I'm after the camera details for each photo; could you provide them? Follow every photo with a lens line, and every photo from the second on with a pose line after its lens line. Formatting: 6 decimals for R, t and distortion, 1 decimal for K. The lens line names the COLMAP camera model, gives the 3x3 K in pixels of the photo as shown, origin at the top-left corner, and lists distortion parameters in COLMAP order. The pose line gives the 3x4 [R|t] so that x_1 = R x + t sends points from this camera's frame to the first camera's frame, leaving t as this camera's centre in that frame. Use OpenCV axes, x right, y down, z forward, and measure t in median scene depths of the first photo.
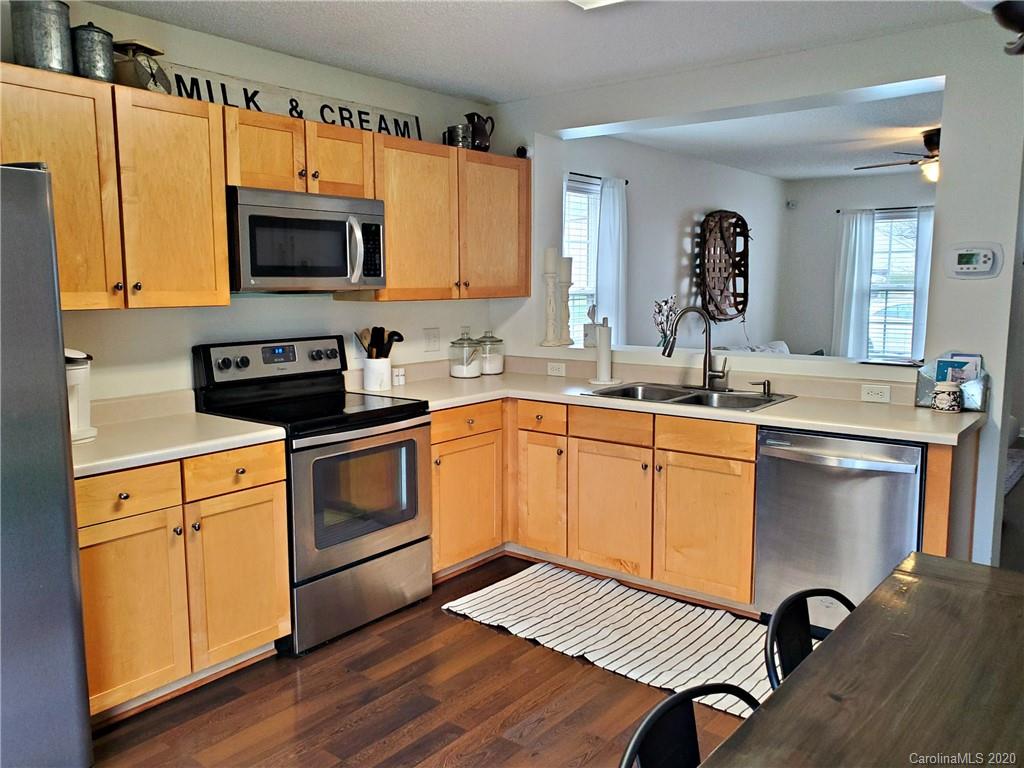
lens RADIAL K [[785.4, 0, 512.6], [0, 785.4, 397.3], [0, 0, 1]] dist [0.068393, -0.161300]
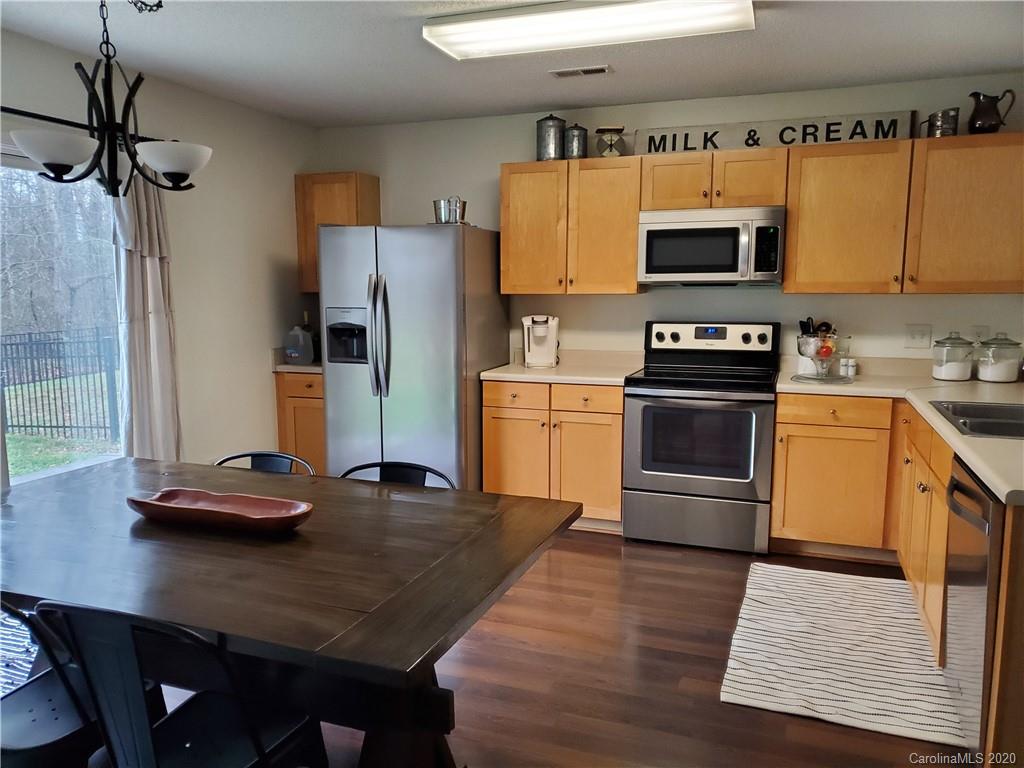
lens RADIAL K [[790.1, 0, 491.2], [0, 790.1, 409.0], [0, 0, 1]] dist [-0.004429, -0.007959]
pose [[0.315313, 0.153401, -0.936507, 0.773771], [-0.137319, 0.983838, 0.114919, -0.030050], [0.939000, 0.092364, 0.331282, 0.230270]]
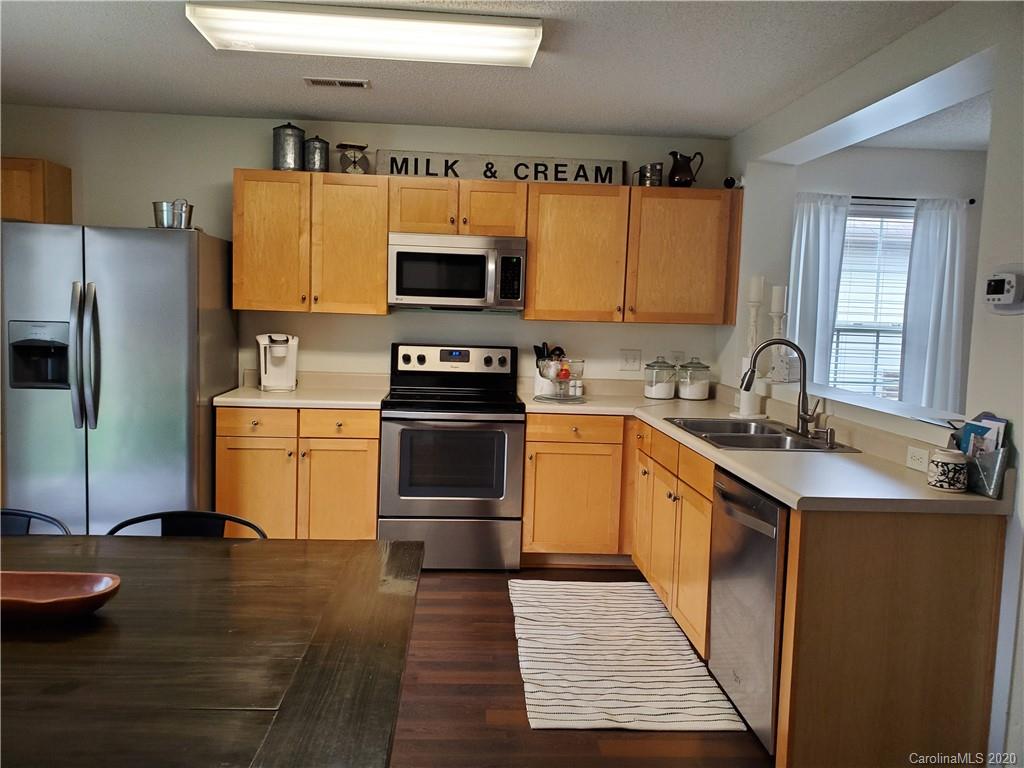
lens RADIAL K [[792.4, 0, 512.0], [0, 792.4, 384.0], [0, 0, 1]] dist [0.009649, -0.009204]
pose [[0.685499, 0.096837, -0.721605, 0.682318], [-0.142887, 0.989735, -0.002918, -0.016978], [0.713915, 0.105109, 0.692299, 0.151783]]
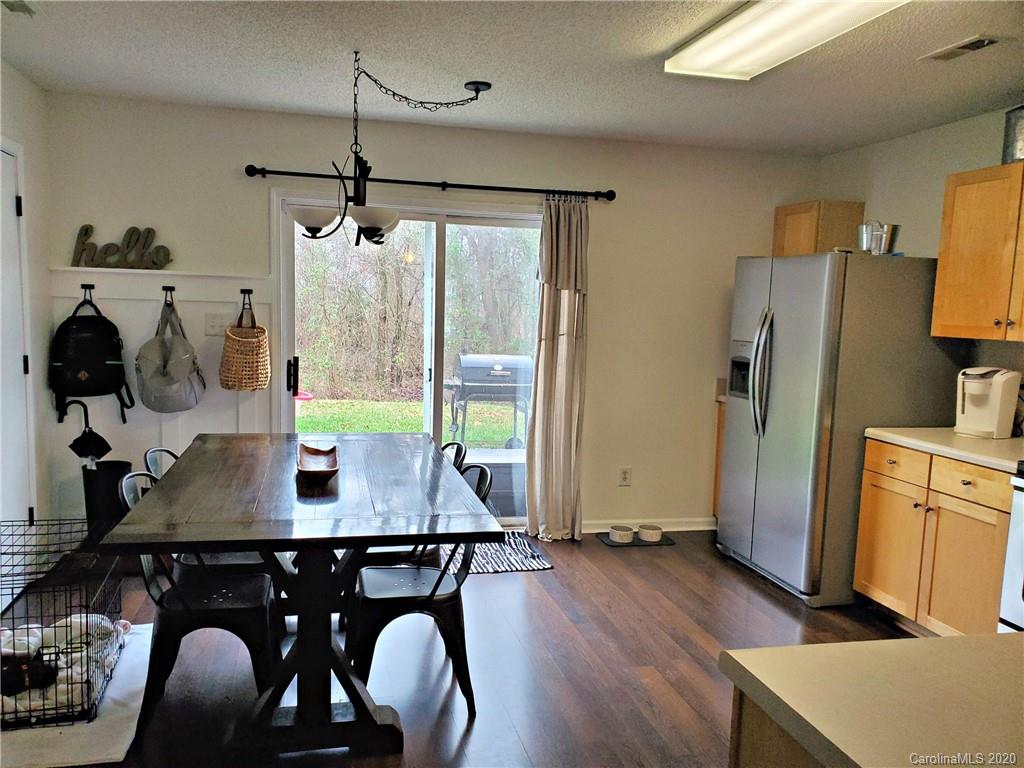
lens RADIAL K [[772.3, 0, 471.6], [0, 772.3, 397.5], [0, 0, 1]] dist [-0.002695, -0.001493]
pose [[-0.619851, 0.079049, -0.780728, 0.705378], [-0.143570, 0.966696, 0.211864, -0.117058], [0.771474, 0.243413, -0.587859, 0.787328]]
